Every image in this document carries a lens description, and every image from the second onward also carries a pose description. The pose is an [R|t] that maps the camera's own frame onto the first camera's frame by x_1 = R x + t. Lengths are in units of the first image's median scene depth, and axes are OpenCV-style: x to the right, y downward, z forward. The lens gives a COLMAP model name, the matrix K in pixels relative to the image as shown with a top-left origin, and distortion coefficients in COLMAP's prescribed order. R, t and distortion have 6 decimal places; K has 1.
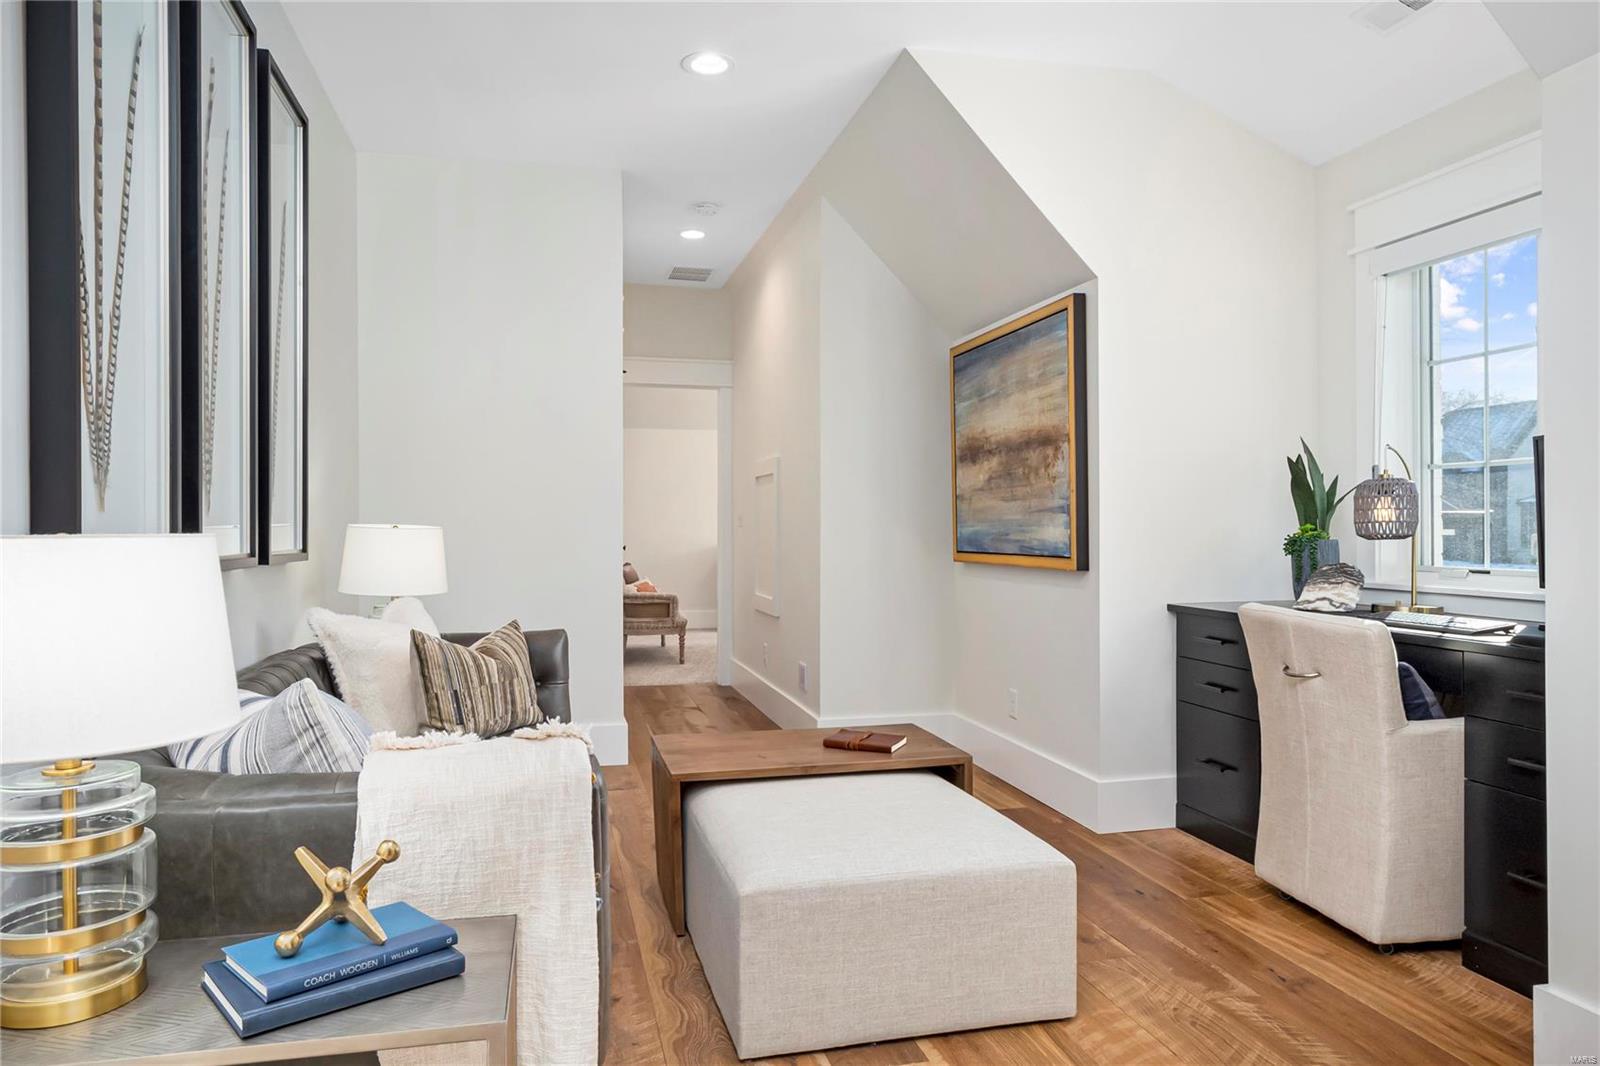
lens RADIAL K [[1119.7, 0, 799.9], [0, 1119.7, 526.3], [0, 0, 1]] dist [-0.001010, 0.000198]
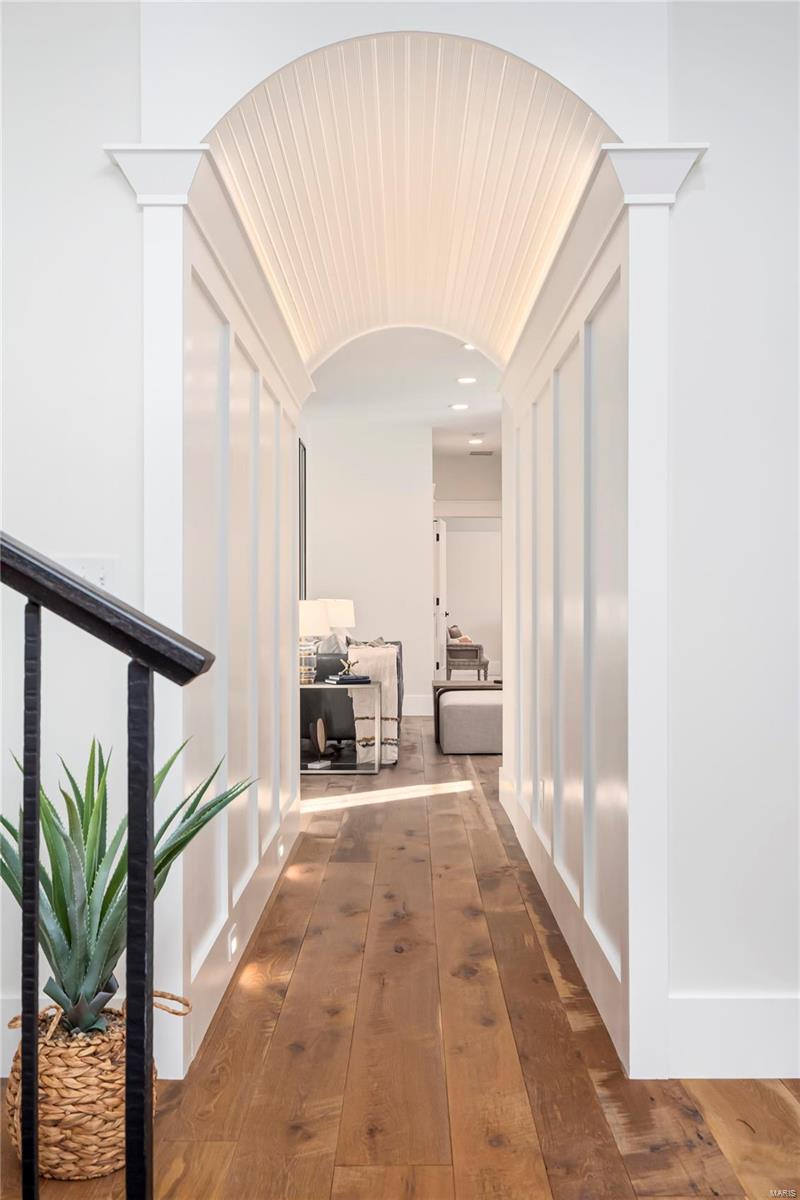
lens RADIAL K [[1170.0, 0, 398.5], [0, 1170.0, 608.3], [0, 0, 1]] dist [-0.018786, 0.000000]
pose [[0.971470, 0.002065, -0.237152, 0.649007], [-0.001555, 0.999996, 0.002337, 0.023734], [0.237156, -0.001902, 0.971470, -2.469786]]
